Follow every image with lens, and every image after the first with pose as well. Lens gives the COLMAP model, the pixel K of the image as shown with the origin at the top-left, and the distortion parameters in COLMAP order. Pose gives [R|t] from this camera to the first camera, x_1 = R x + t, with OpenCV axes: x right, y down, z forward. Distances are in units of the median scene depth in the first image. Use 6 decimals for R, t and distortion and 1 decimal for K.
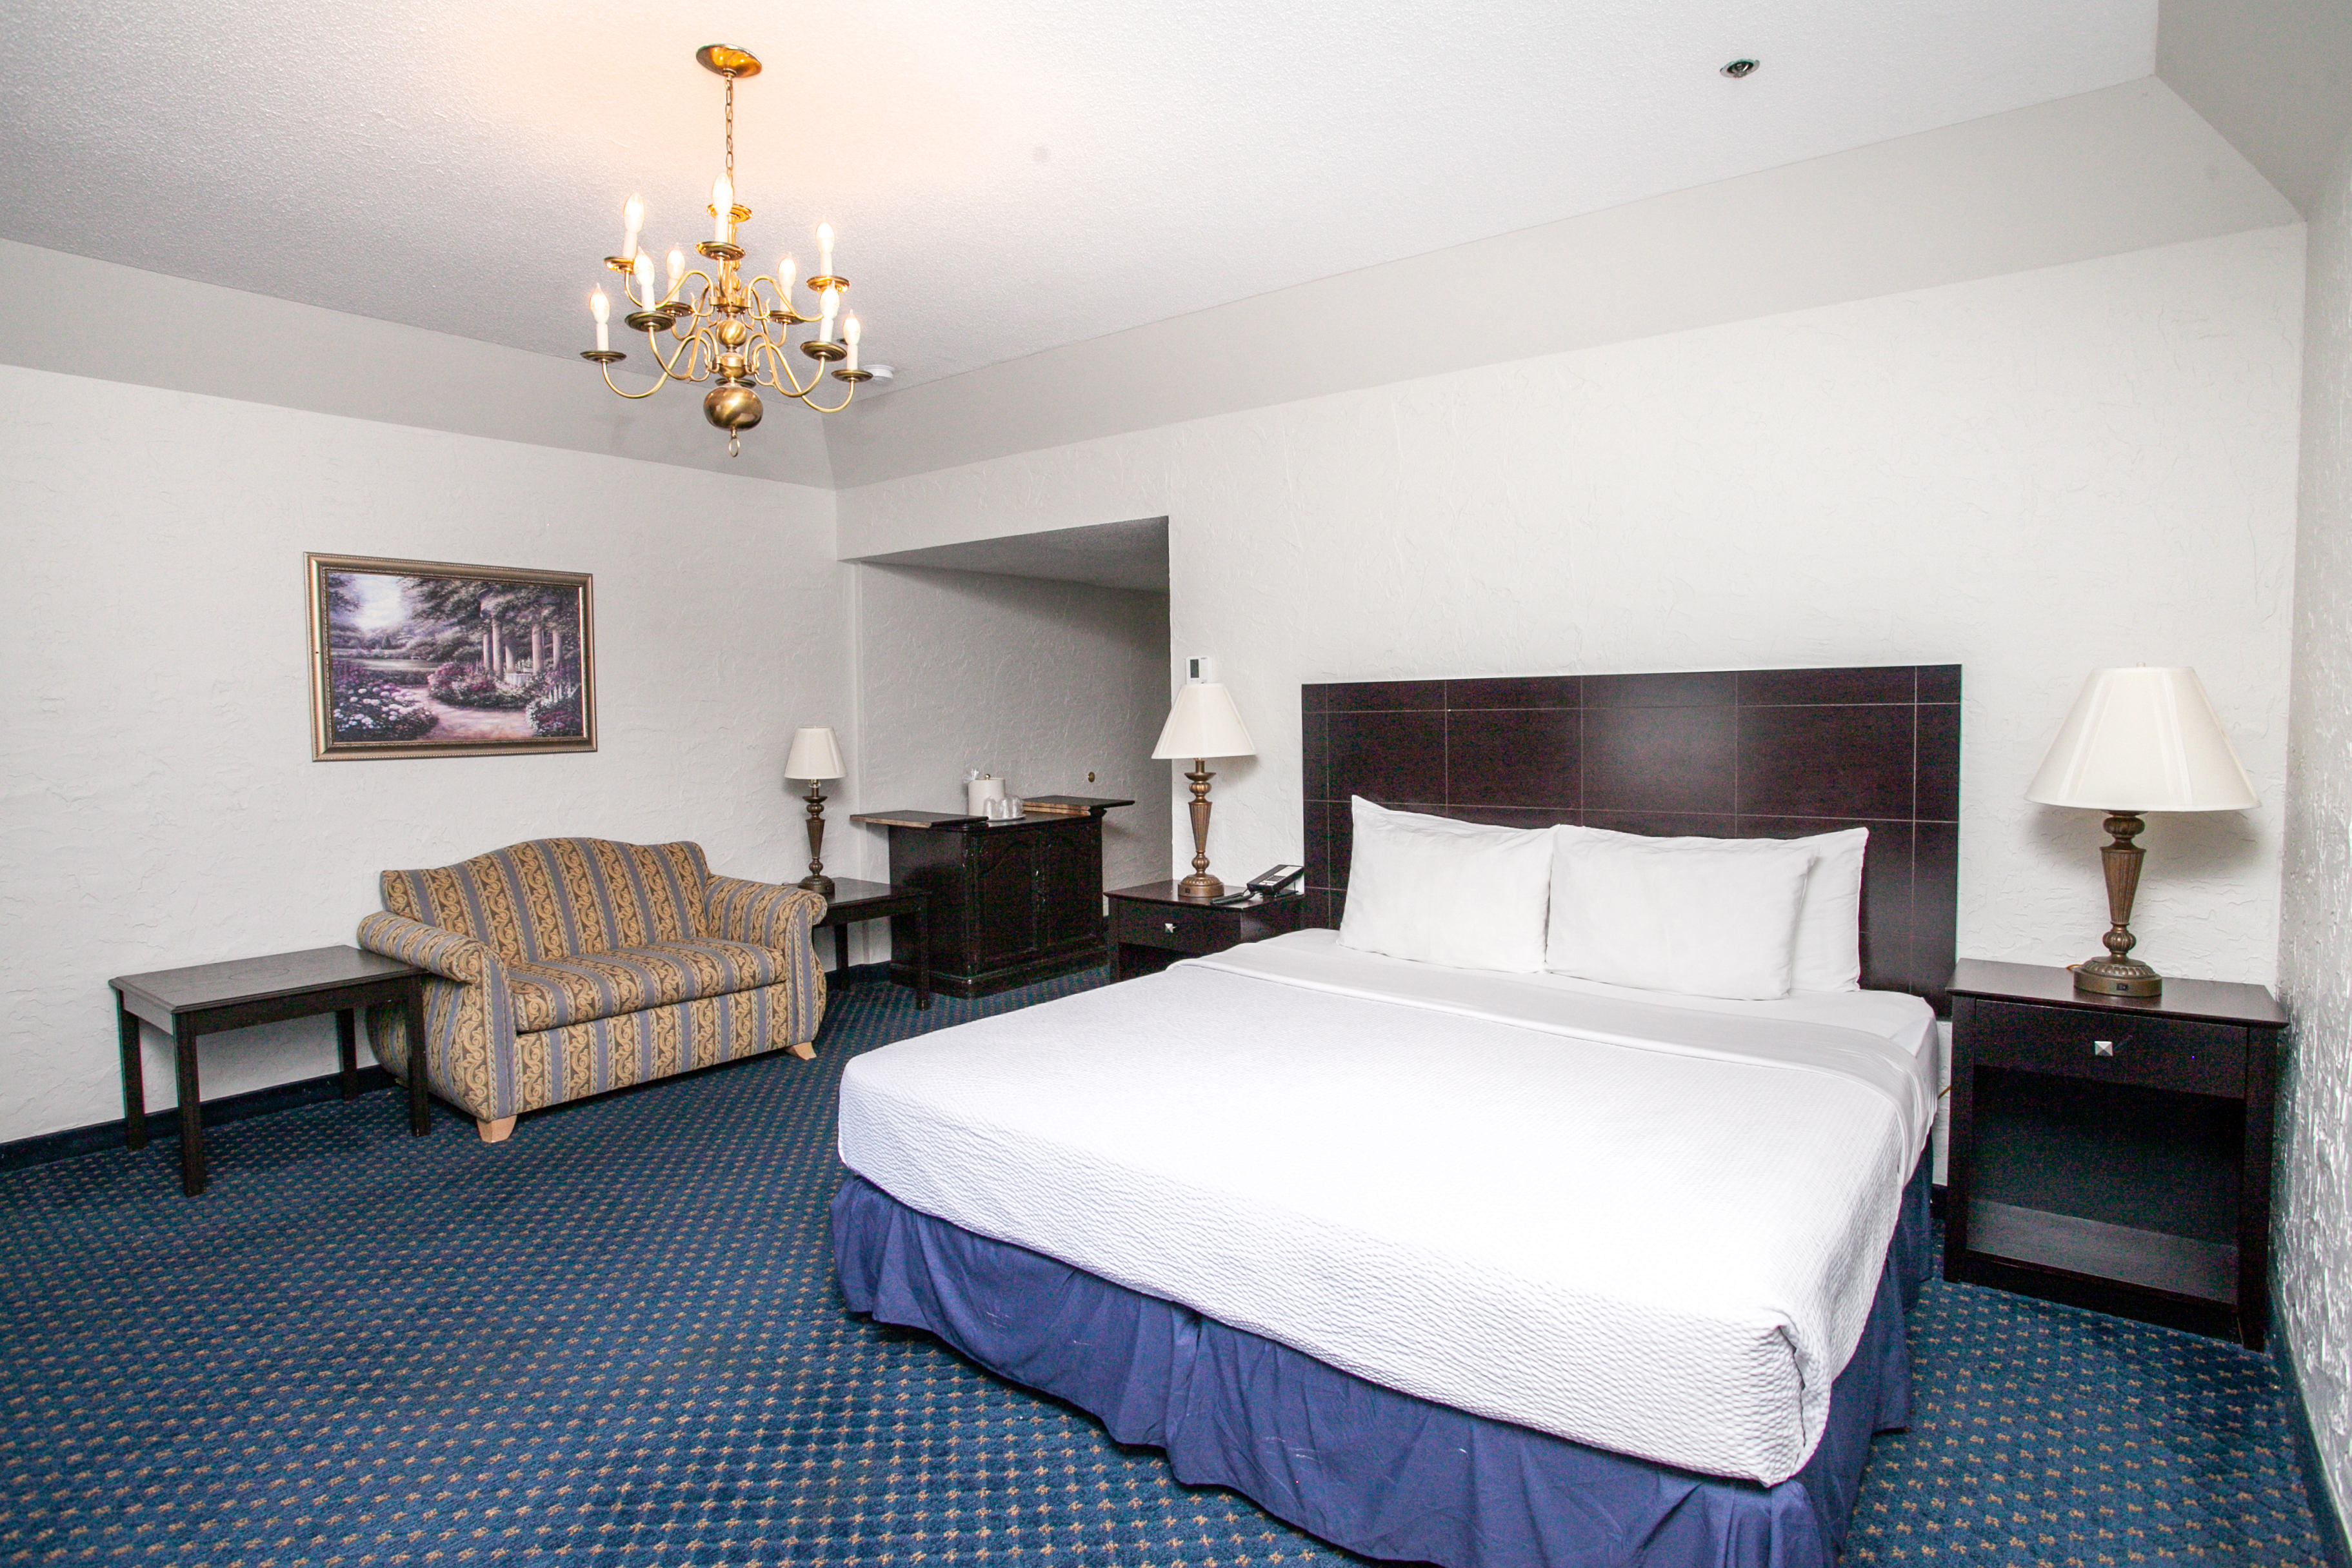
lens RADIAL K [[1209.4, 0, 1209.3], [0, 1209.4, 780.6], [0, 0, 1]] dist [-0.087582, 0.035421]
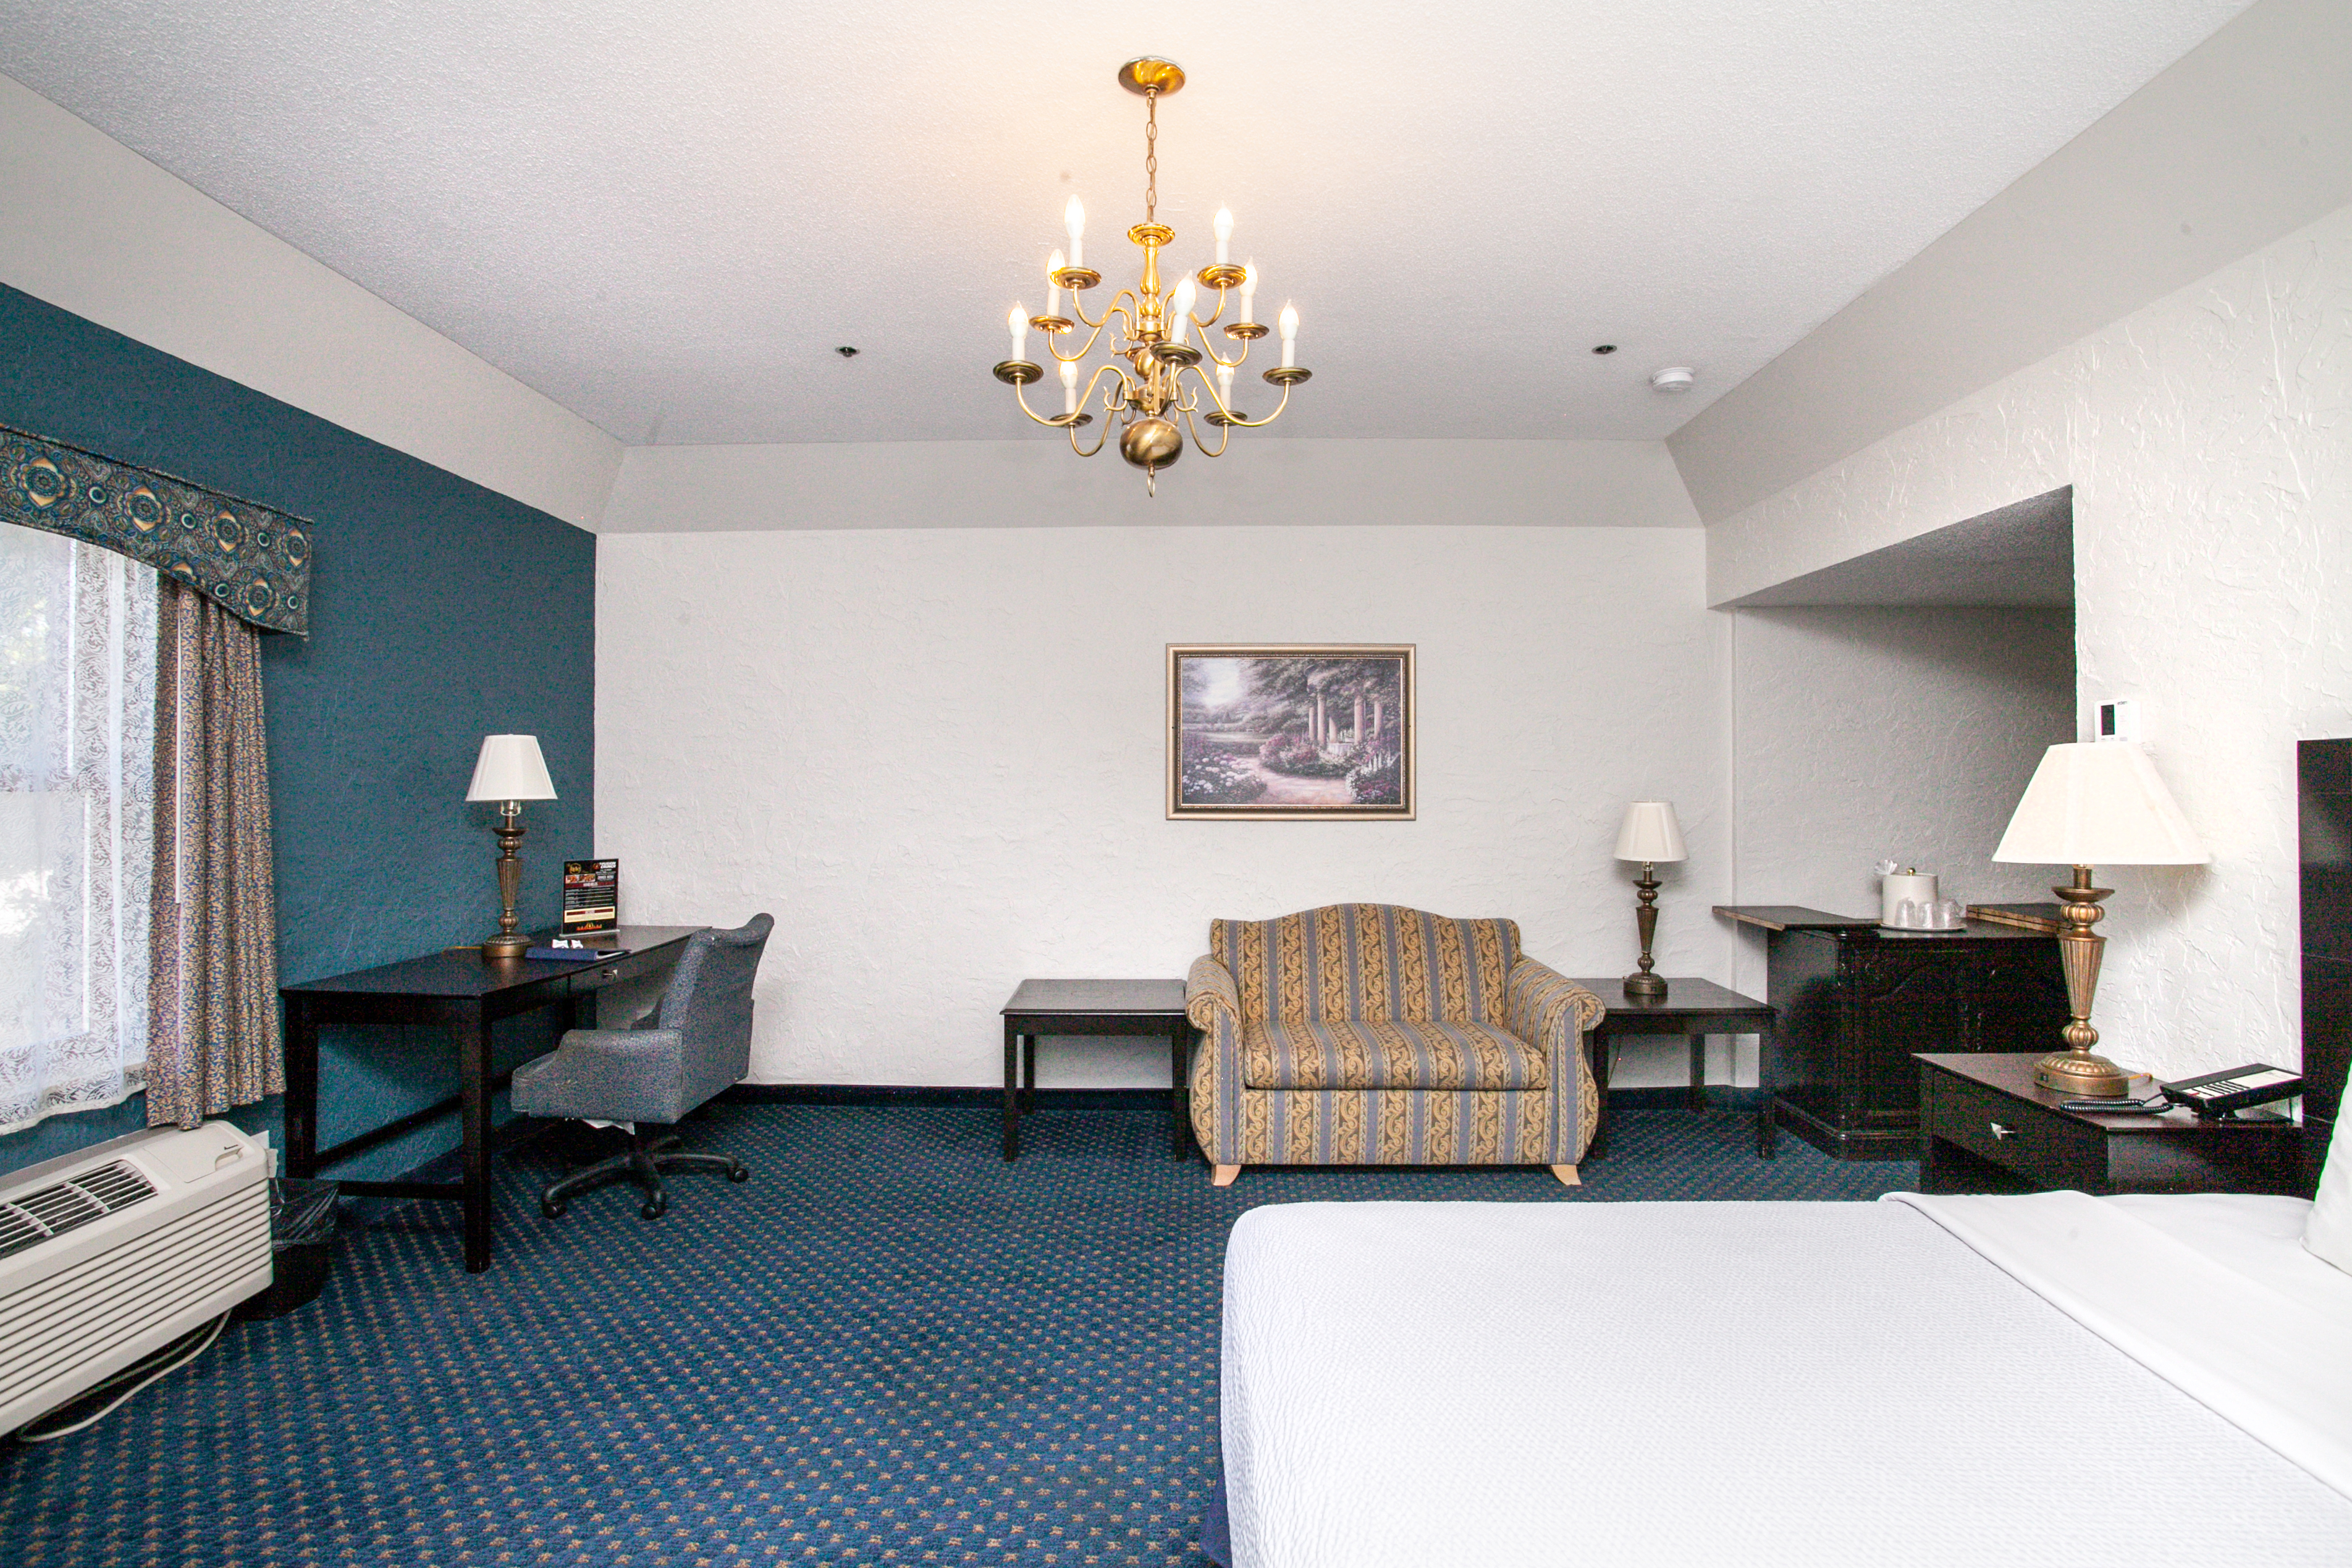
lens RADIAL K [[1175.4, 0, 1184.9], [0, 1175.4, 785.2], [0, 0, 1]] dist [-0.078641, 0.033066]
pose [[0.585553, 0.009554, -0.810578, 0.187666], [-0.054358, 0.998143, -0.027503, -0.017888], [0.808810, 0.060166, 0.584985, 0.286497]]
